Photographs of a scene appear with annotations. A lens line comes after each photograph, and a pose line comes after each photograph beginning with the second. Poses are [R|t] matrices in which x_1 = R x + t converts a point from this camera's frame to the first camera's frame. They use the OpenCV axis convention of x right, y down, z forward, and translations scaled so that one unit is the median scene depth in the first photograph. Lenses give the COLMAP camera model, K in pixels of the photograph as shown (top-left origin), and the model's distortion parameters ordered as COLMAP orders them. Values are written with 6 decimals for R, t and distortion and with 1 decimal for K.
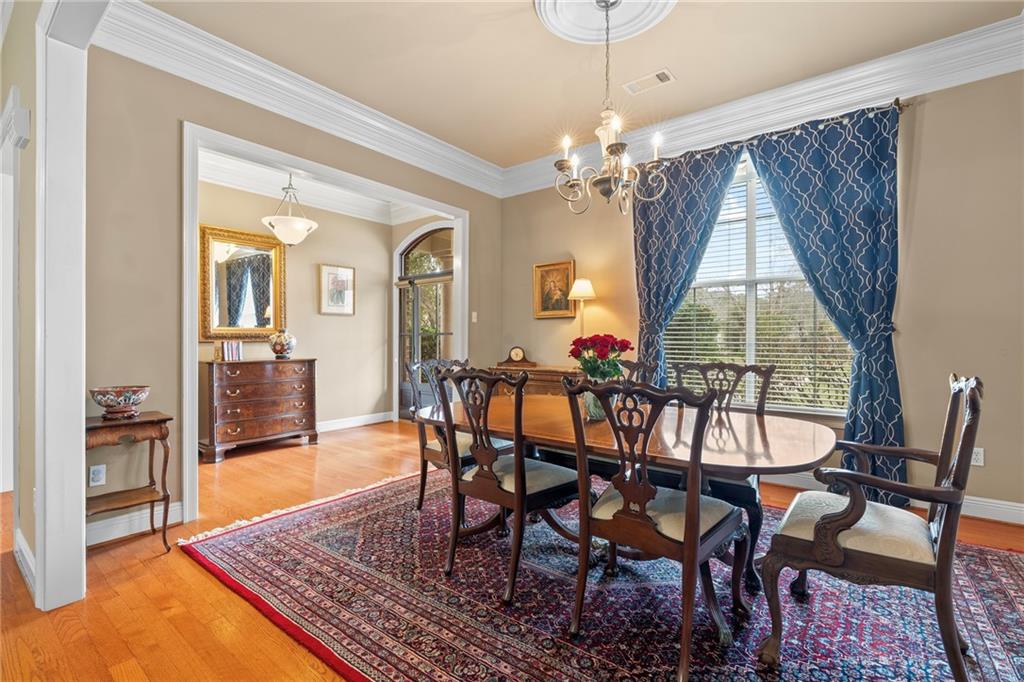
lens RADIAL K [[472.1, 0, 514.7], [0, 472.1, 344.2], [0, 0, 1]] dist [-0.001310, -0.000259]
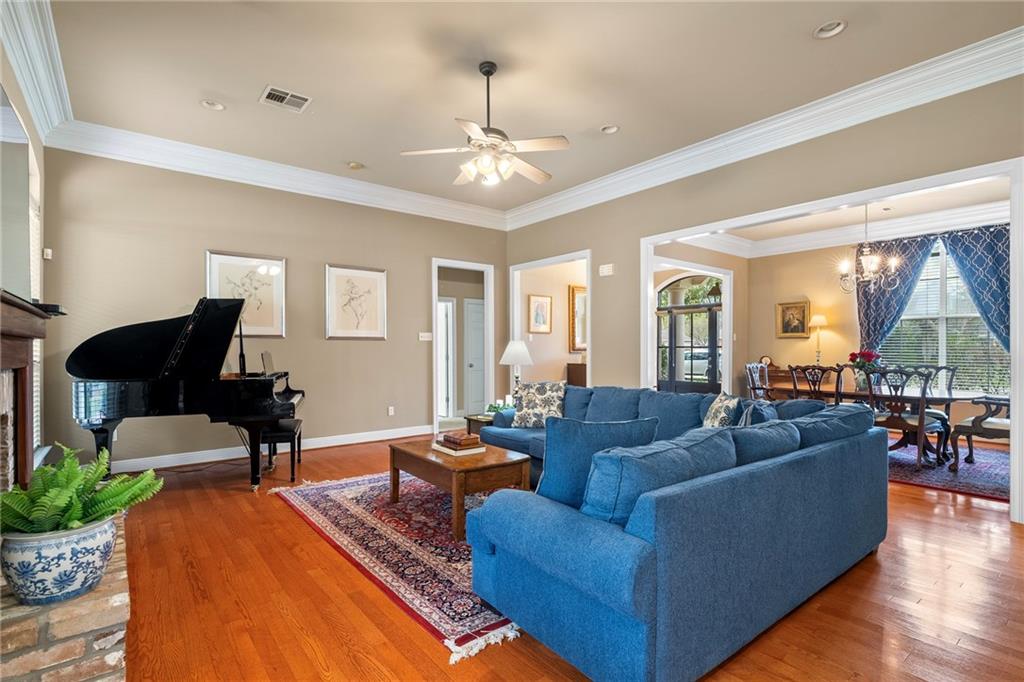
lens RADIAL K [[499.8, 0, 508.6], [0, 499.8, 353.7], [0, 0, 1]] dist [0.000775, 0.000221]
pose [[0.971277, 0.002088, -0.237943, -0.581870], [-0.000979, 0.999988, 0.004778, -0.012207], [0.237950, -0.004408, 0.971267, -1.106330]]
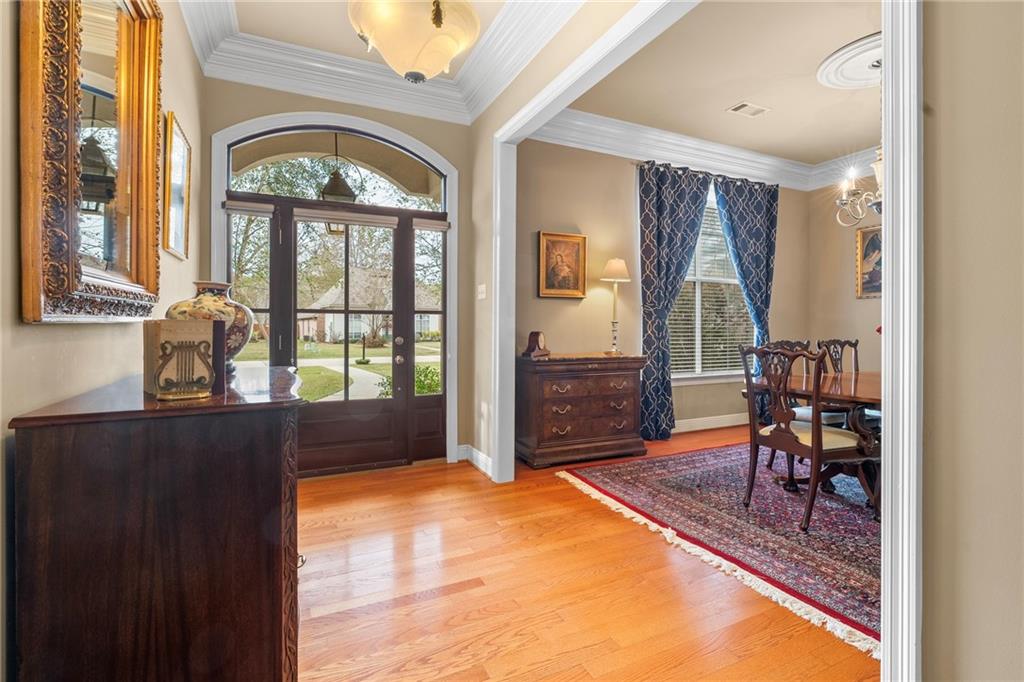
lens RADIAL K [[472.1, 0, 514.0], [0, 472.1, 335.4], [0, 0, 1]] dist [-0.001310, -0.000259]
pose [[0.436346, -0.017186, 0.899615, -0.980181], [0.002757, 0.999838, 0.017764, -0.002806], [-0.899775, -0.005272, 0.436323, 0.934572]]
